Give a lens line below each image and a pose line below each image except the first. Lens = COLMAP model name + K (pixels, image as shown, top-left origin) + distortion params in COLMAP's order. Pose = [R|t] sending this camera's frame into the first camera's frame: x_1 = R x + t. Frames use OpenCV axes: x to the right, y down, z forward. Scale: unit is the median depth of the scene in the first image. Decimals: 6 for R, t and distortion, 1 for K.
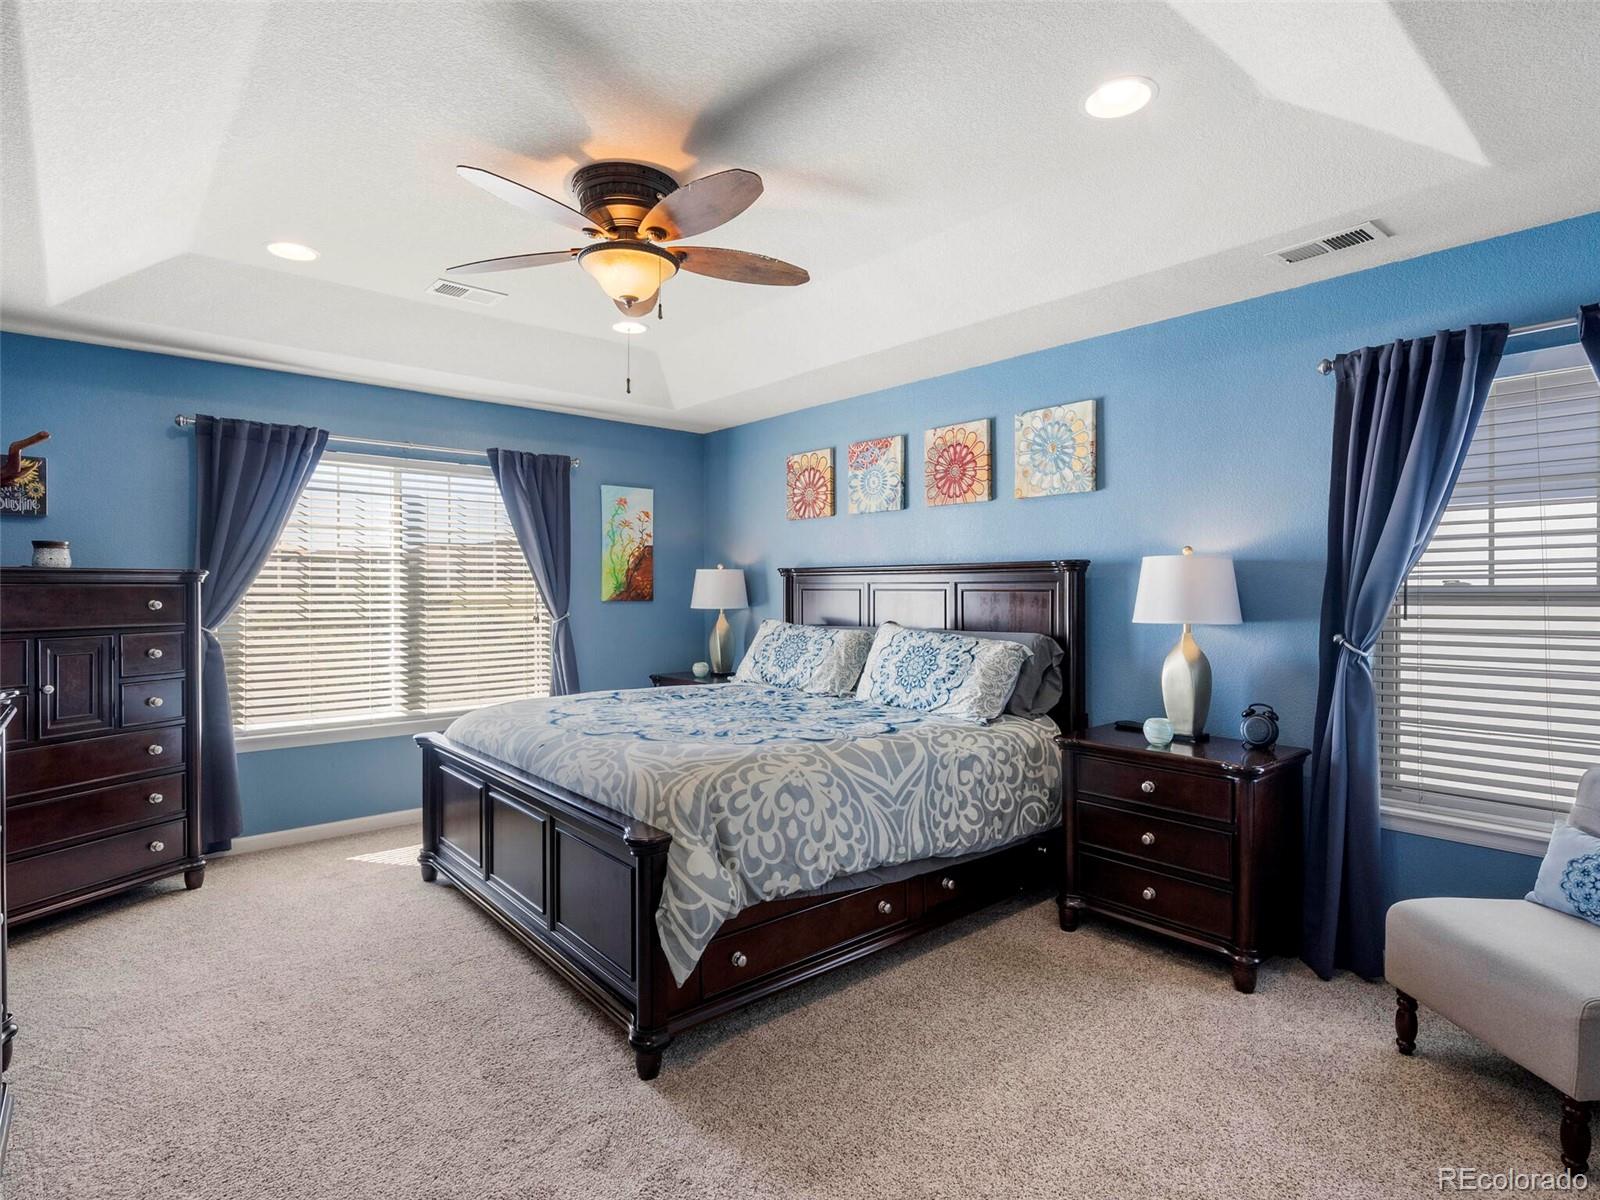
lens RADIAL K [[827.8, 0, 800.0], [0, 827.8, 600.0], [0, 0, 1]] dist [-0.001536, -0.000077]
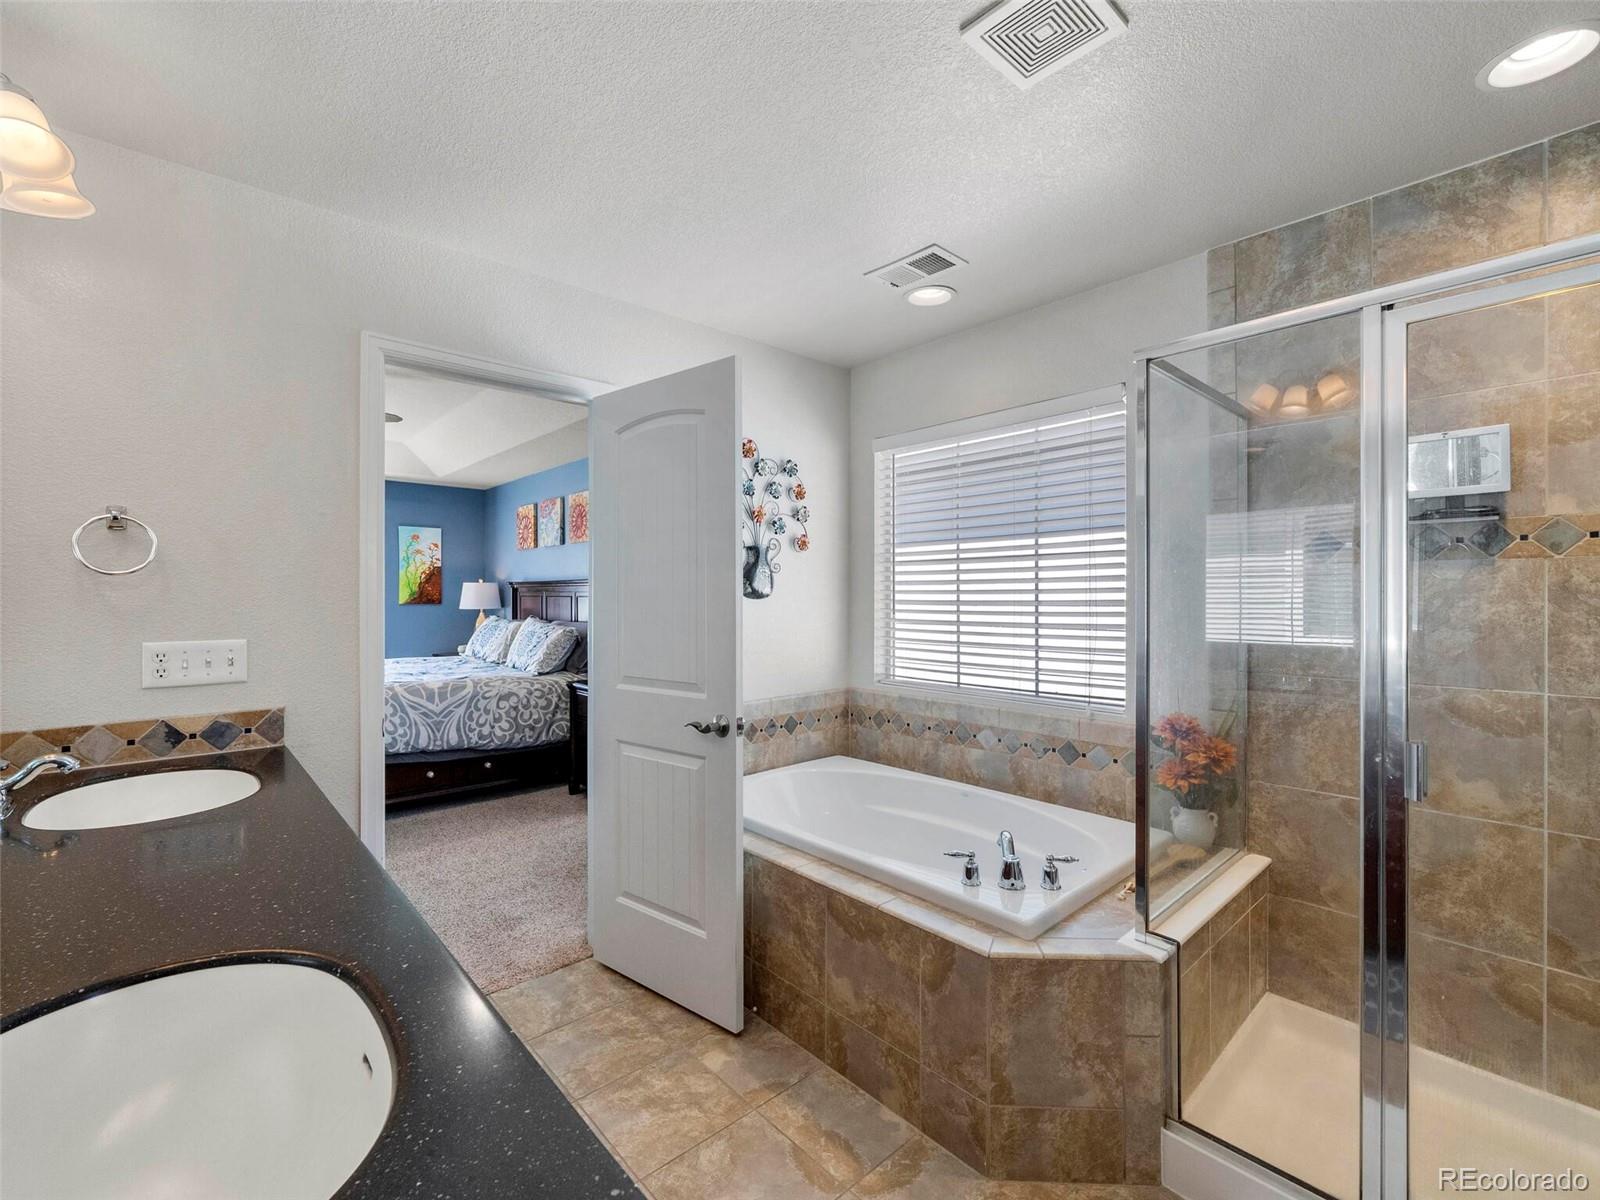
lens RADIAL K [[696.5, 0, 800.0], [0, 696.5, 600.0], [0, 0, 1]] dist [0.000105, 0.000022]
pose [[0.999558, -0.003288, 0.029530, 0.759089], [0.003403, 0.999987, -0.003838, 0.002196], [-0.029517, 0.003937, 0.999557, -0.465579]]
